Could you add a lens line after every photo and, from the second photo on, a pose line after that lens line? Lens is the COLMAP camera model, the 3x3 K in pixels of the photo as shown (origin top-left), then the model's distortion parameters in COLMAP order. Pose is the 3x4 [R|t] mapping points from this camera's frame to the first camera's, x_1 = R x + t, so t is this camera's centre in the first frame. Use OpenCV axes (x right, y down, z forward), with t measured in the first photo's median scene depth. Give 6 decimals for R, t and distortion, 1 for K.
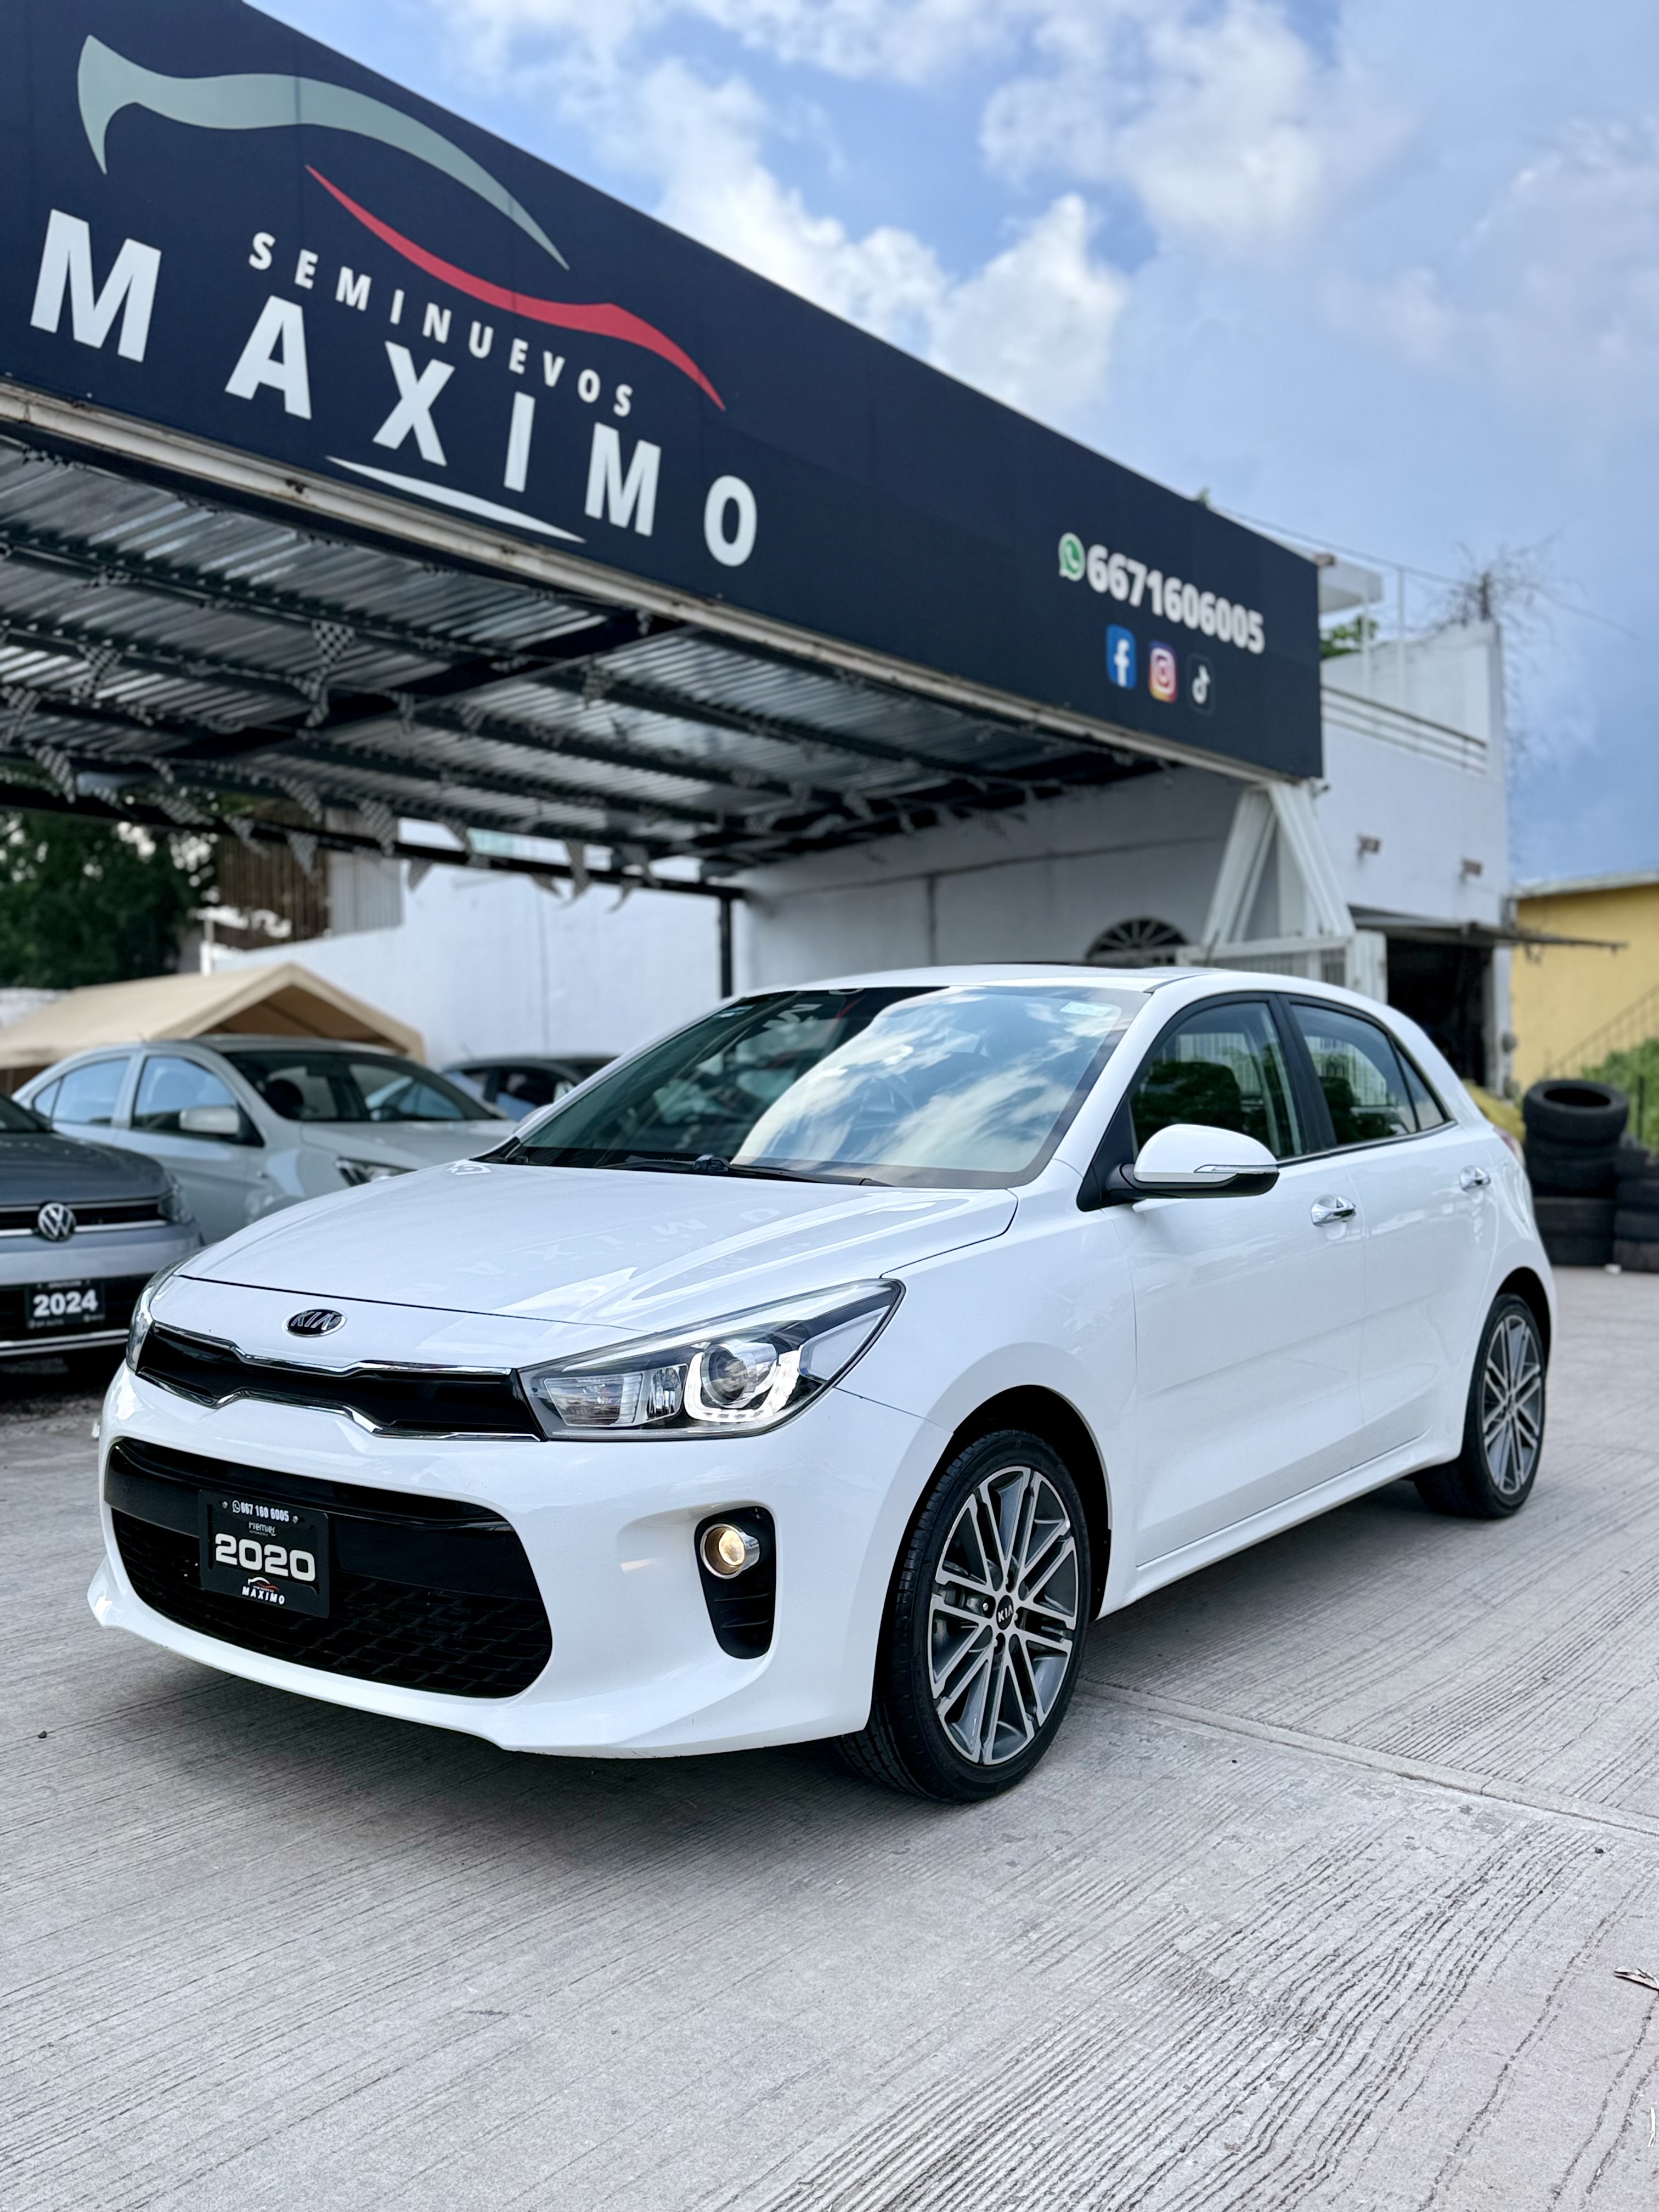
lens RADIAL K [[1940.4, 0, 814.4], [0, 1940.4, 1112.0], [0, 0, 1]] dist [0.119268, -0.225997]
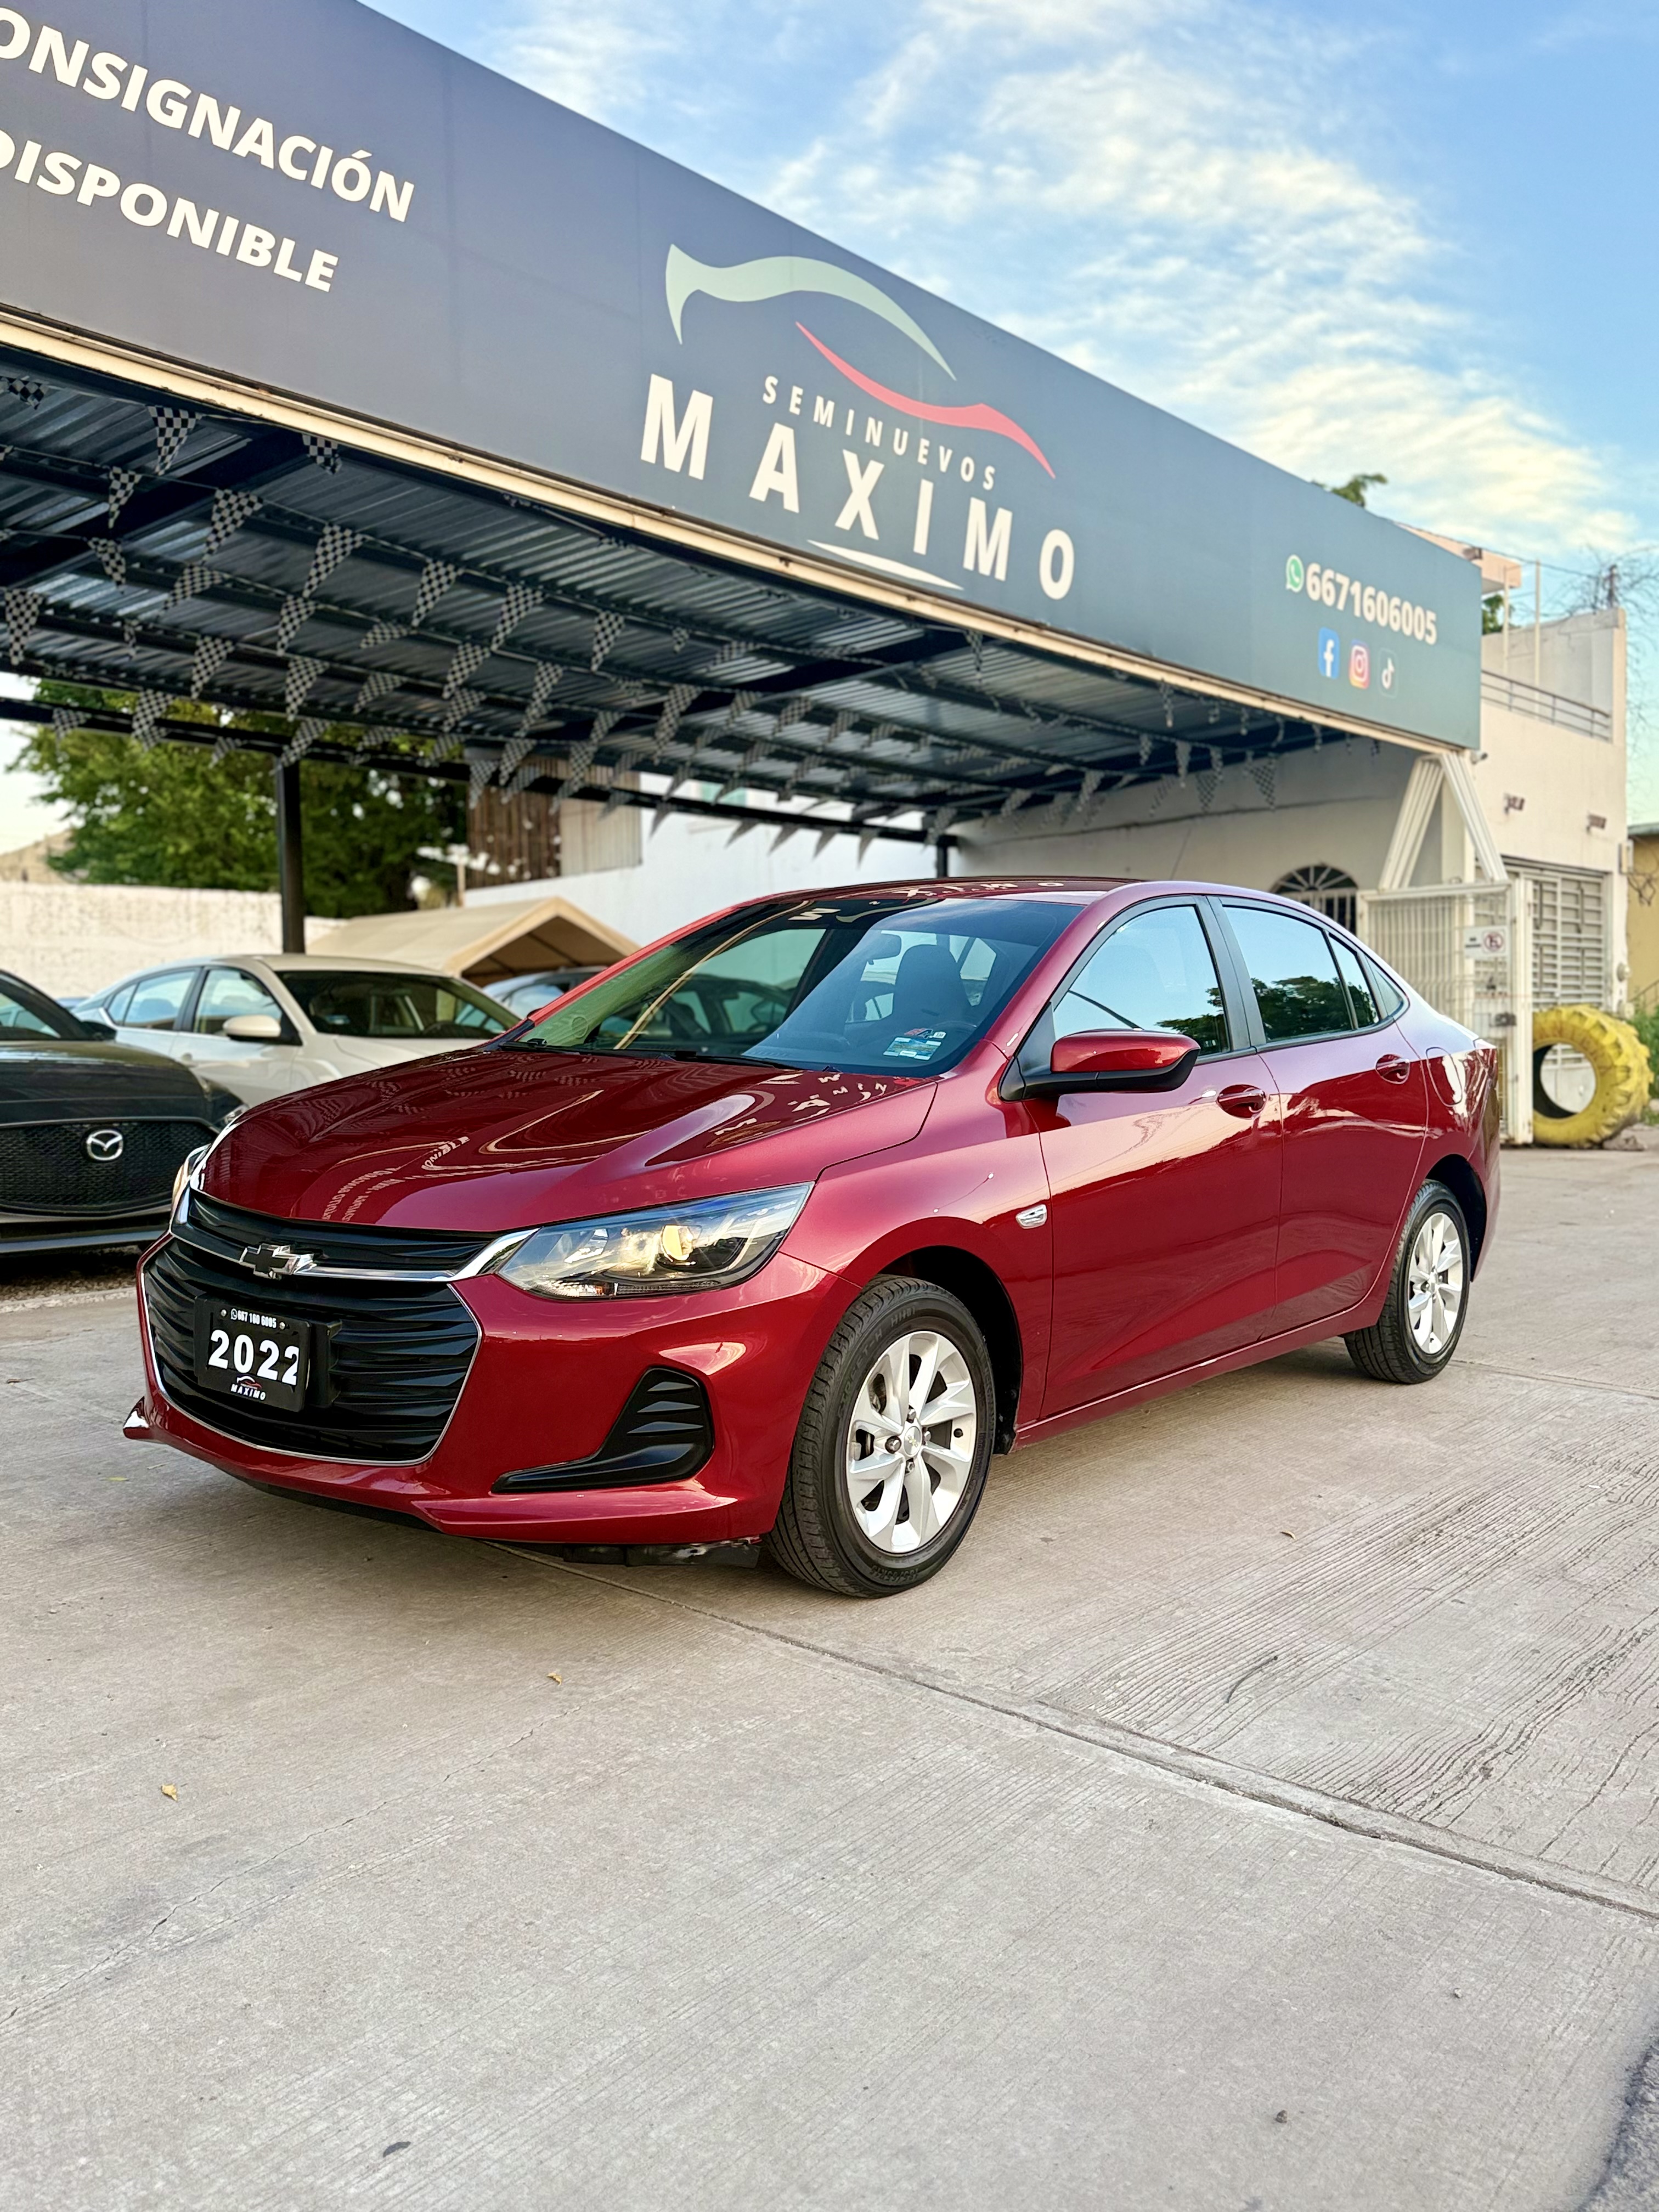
lens RADIAL K [[1821.6, 0, 826.0], [0, 1821.6, 1113.3], [0, 0, 1]] dist [0.145335, -0.281869]
pose [[0.998892, 0.012000, -0.045502, -0.157955], [-0.010031, 0.999014, 0.043253, 0.013089], [0.045976, -0.042749, 0.998027, -0.286415]]
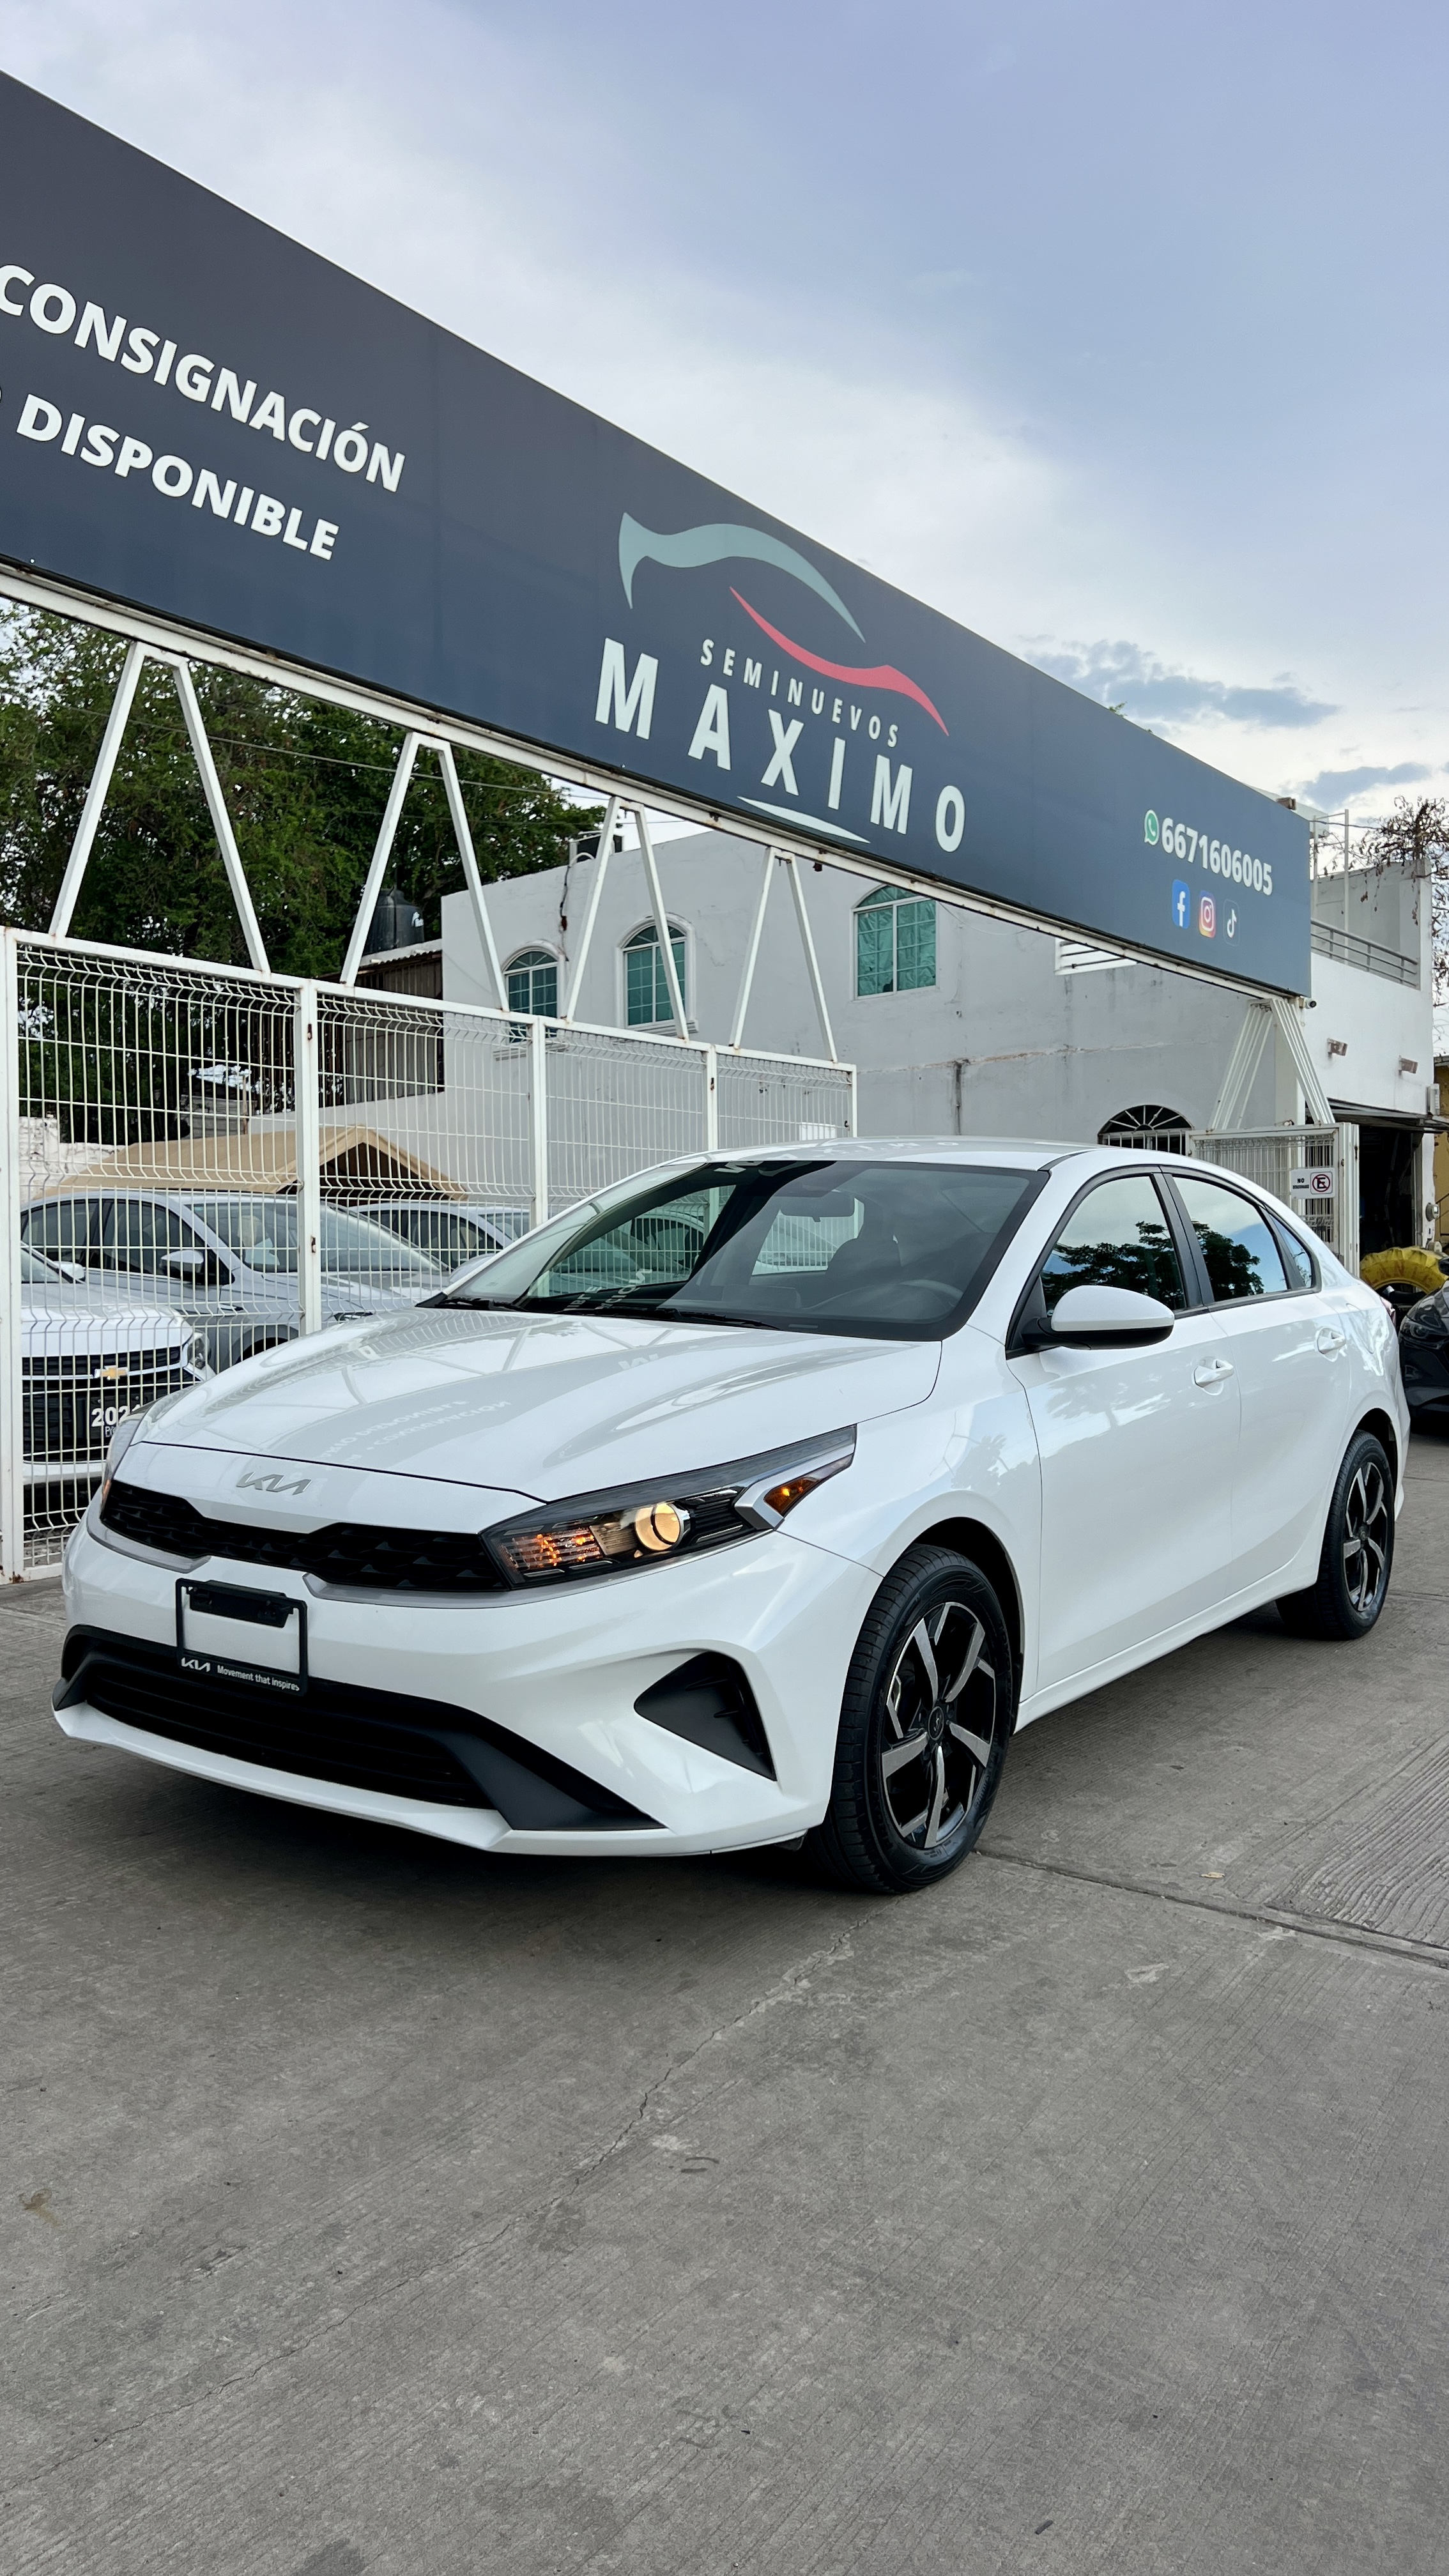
lens RADIAL K [[1869.4, 0, 723.2], [0, 1869.4, 1326.4], [0, 0, 1]] dist [0.158320, -0.420373]
pose [[0.999233, 0.012970, 0.036957, -0.280459], [-0.014317, 0.999235, 0.036402, -0.000433], [-0.036457, -0.036903, 0.998654, -0.344617]]
